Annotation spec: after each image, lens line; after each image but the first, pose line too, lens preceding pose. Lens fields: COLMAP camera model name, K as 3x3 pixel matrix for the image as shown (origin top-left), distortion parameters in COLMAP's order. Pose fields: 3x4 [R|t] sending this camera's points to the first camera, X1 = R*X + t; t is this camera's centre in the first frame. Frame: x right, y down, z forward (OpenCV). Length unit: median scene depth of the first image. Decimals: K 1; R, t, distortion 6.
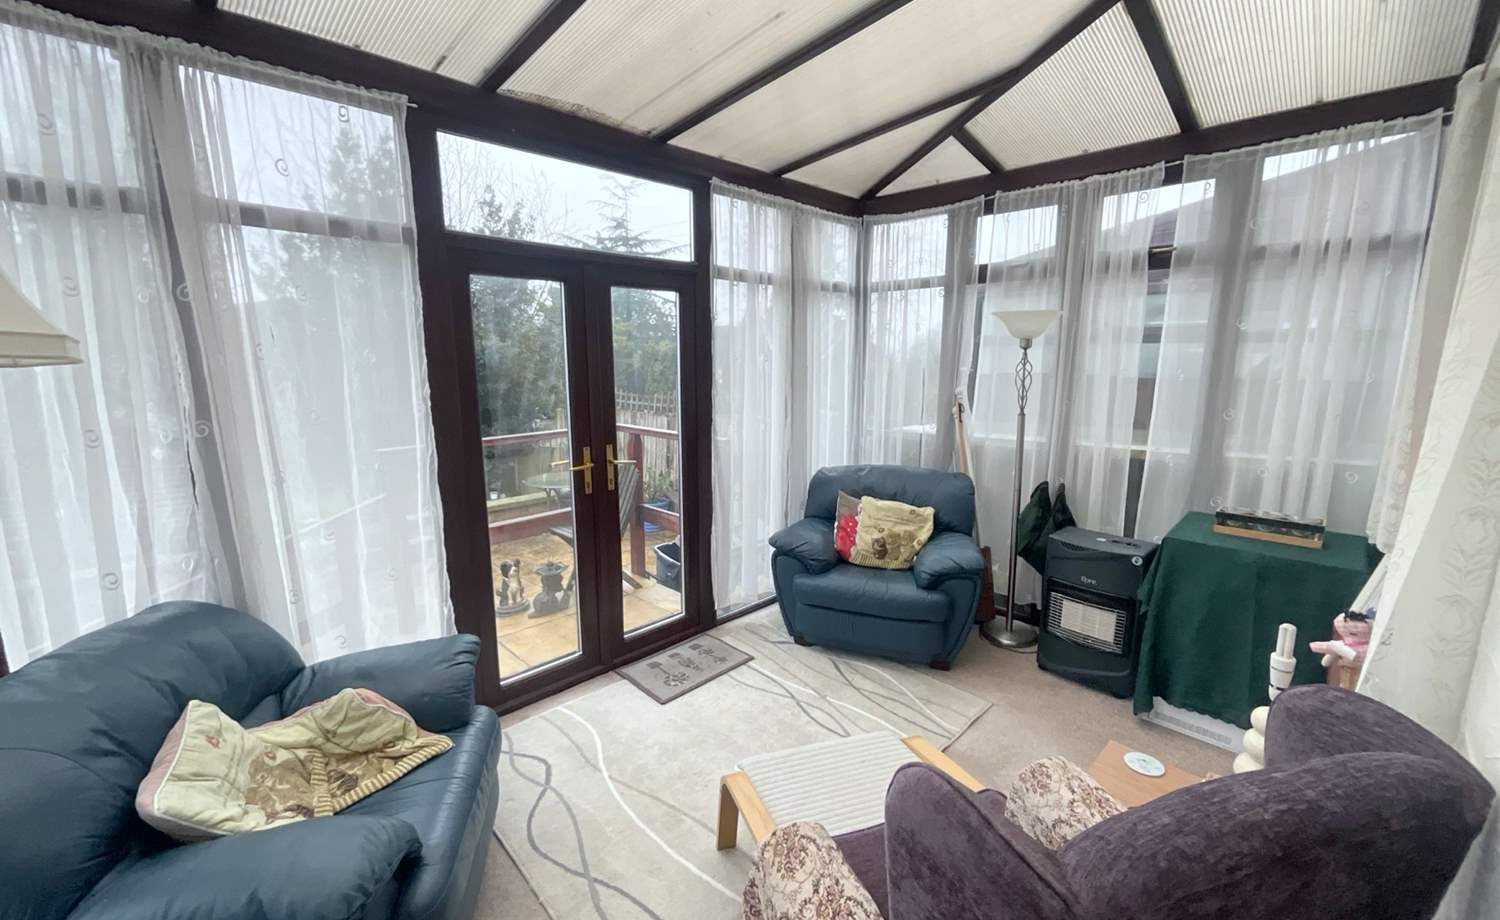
lens RADIAL K [[595.6, 0, 749.4], [0, 595.6, 457.8], [0, 0, 1]] dist [-0.000354, -0.000166]
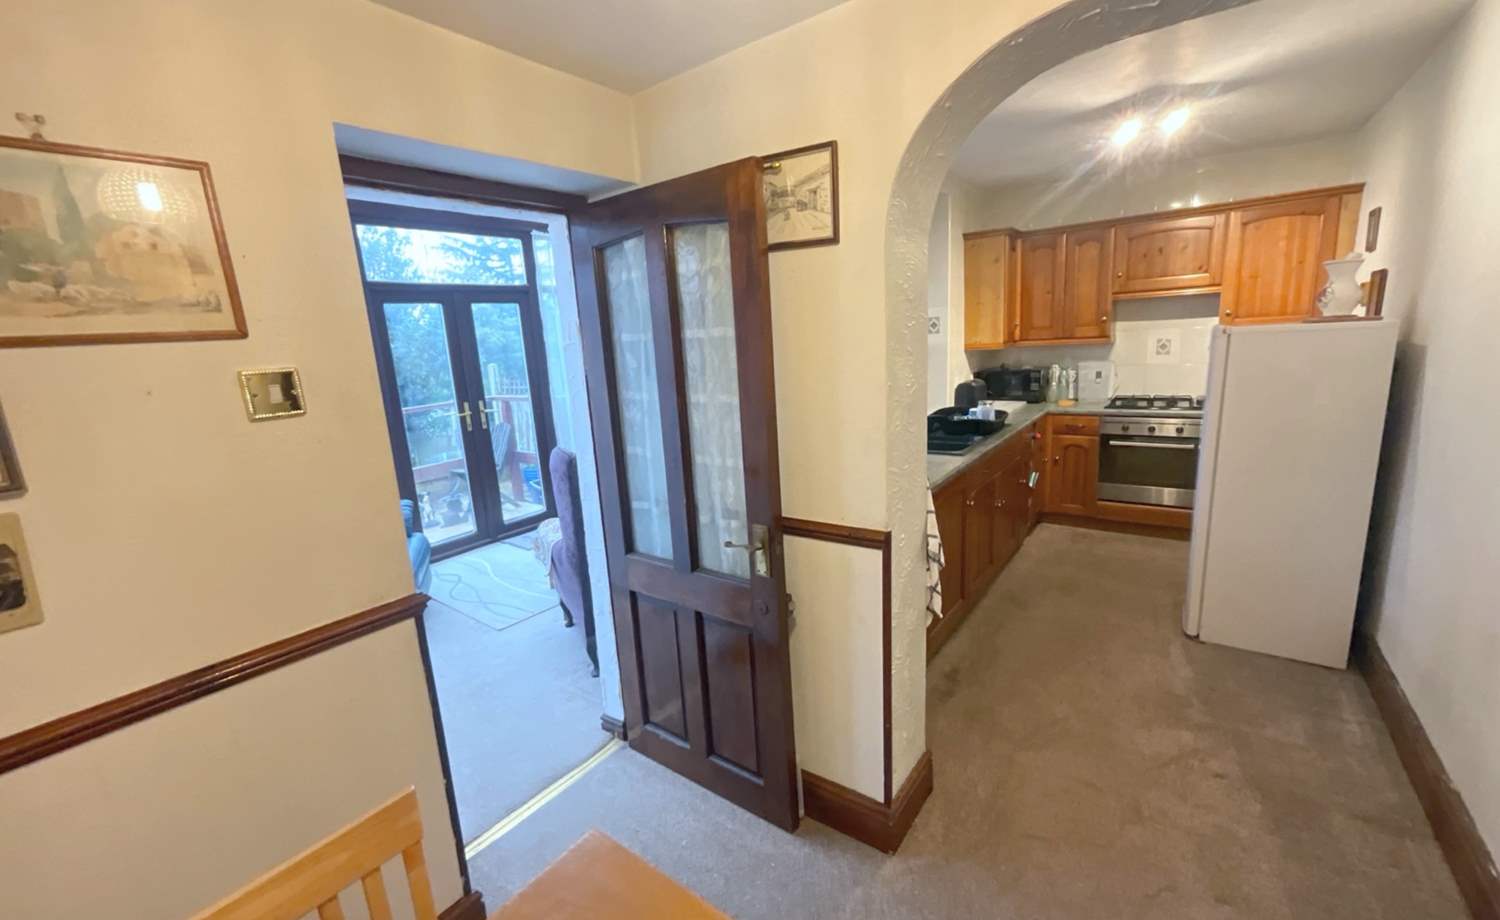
lens RADIAL K [[605.4, 0, 750.0], [0, 605.4, 460.0], [0, 0, 1]] dist [-0.002835, 0.000759]
pose [[0.986646, -0.091376, 0.134836, 0.262562], [0.088297, 0.995682, 0.028652, 0.161345], [-0.136872, -0.016363, 0.990454, -0.772876]]
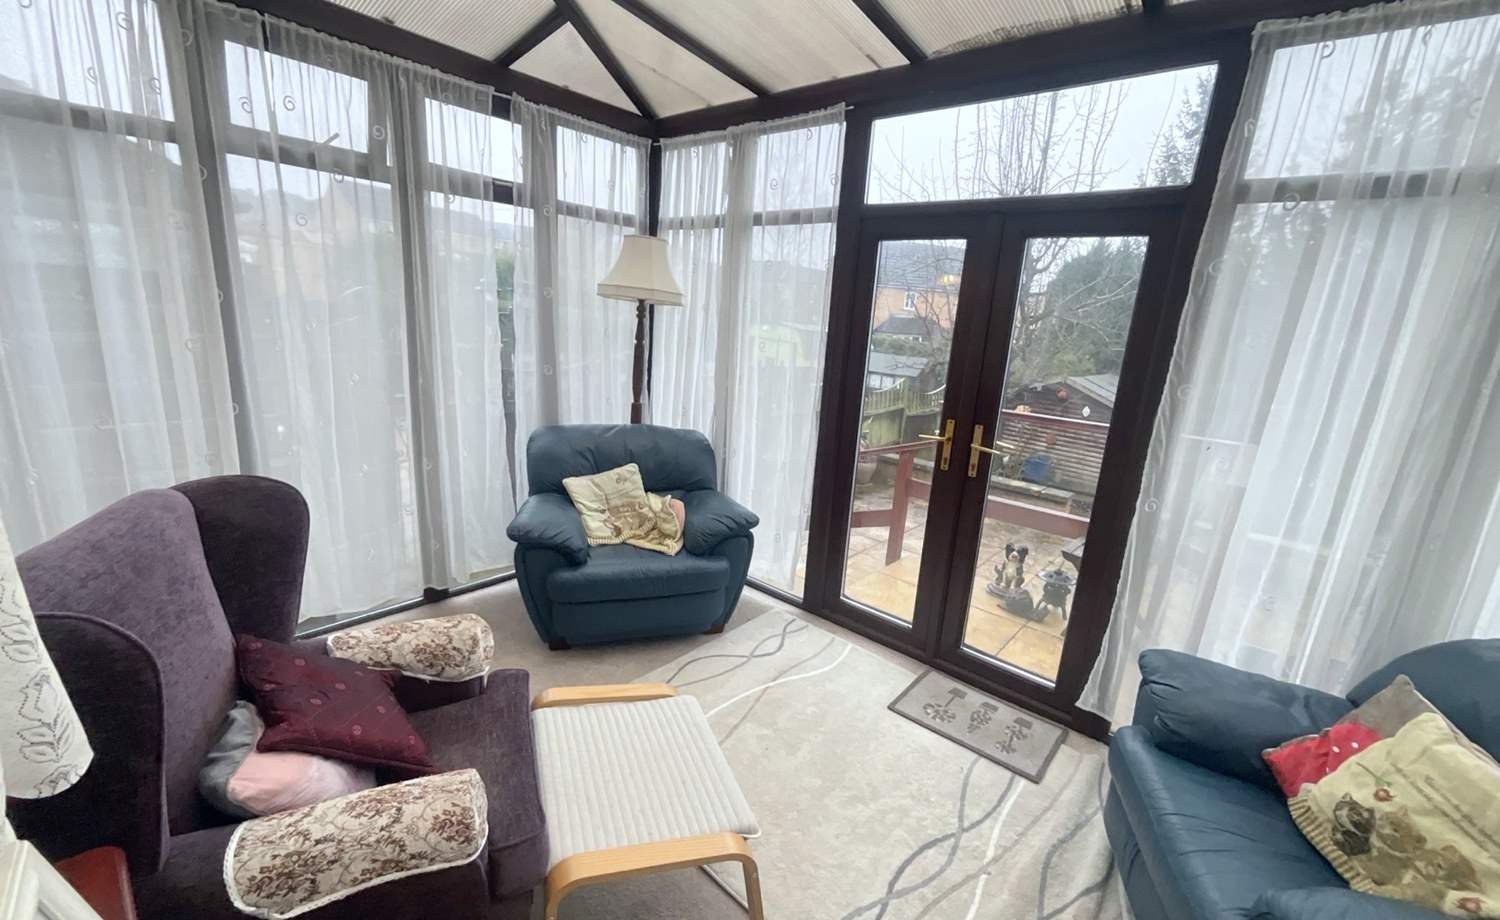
lens RADIAL K [[611.4, 0, 750.0], [0, 611.4, 460.0], [0, 0, 1]] dist [-0.000619, 0.001040]
pose [[0.078171, 0.248824, -0.965389, 0.618378], [-0.232427, 0.946216, 0.225062, -0.098520], [0.969467, 0.206789, 0.131801, 0.575647]]
